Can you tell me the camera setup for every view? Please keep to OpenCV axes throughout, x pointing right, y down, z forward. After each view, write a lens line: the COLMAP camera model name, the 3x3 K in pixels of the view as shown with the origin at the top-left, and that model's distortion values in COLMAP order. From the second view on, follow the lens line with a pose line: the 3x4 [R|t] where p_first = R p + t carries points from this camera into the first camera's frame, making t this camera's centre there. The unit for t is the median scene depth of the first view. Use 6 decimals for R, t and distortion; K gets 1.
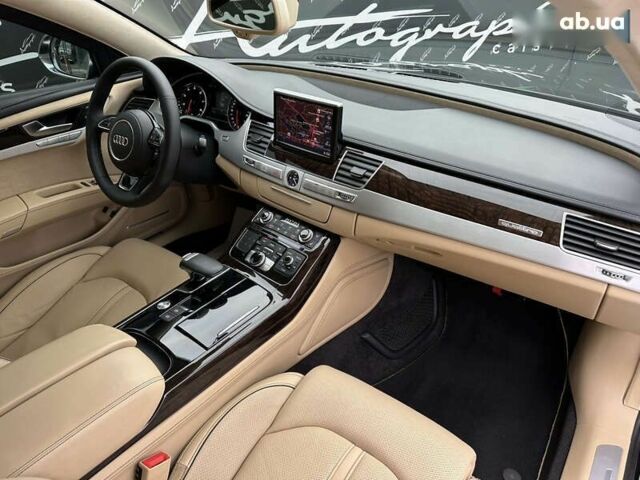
lens RADIAL K [[453.4, 0, 320.0], [0, 453.4, 240.0], [0, 0, 1]] dist [0.096900, -0.159100]
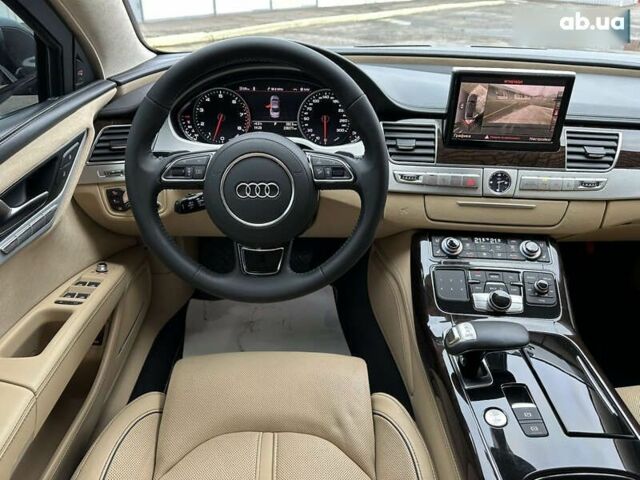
lens RADIAL K [[453.4, 0, 320.0], [0, 453.4, 240.0], [0, 0, 1]] dist [0.096900, -0.159100]
pose [[0.781815, -0.279674, 0.557269, -0.737659], [0.297702, 0.952740, 0.060489, -0.177292], [-0.547850, 0.118609, 0.828126, 0.542926]]
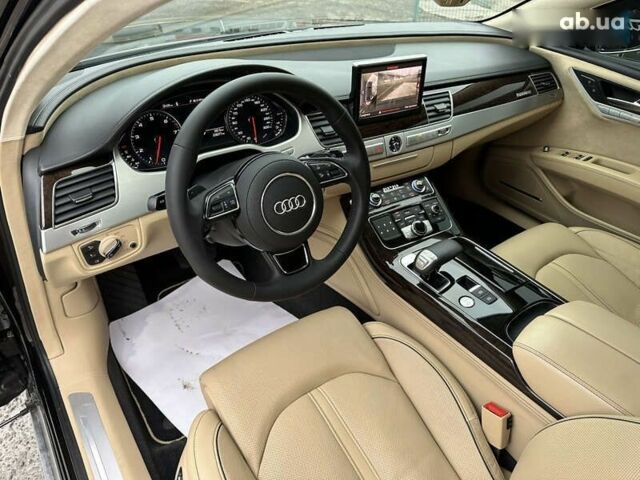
lens RADIAL K [[440.1, 0, 320.0], [0, 440.1, 240.0], [0, 0, 1]] dist [0.093373, -0.179518]
pose [[0.291082, -0.540816, 0.789170, -0.994683], [0.465787, 0.800633, 0.376868, -0.410527], [-0.835651, 0.257885, 0.484955, 0.713899]]
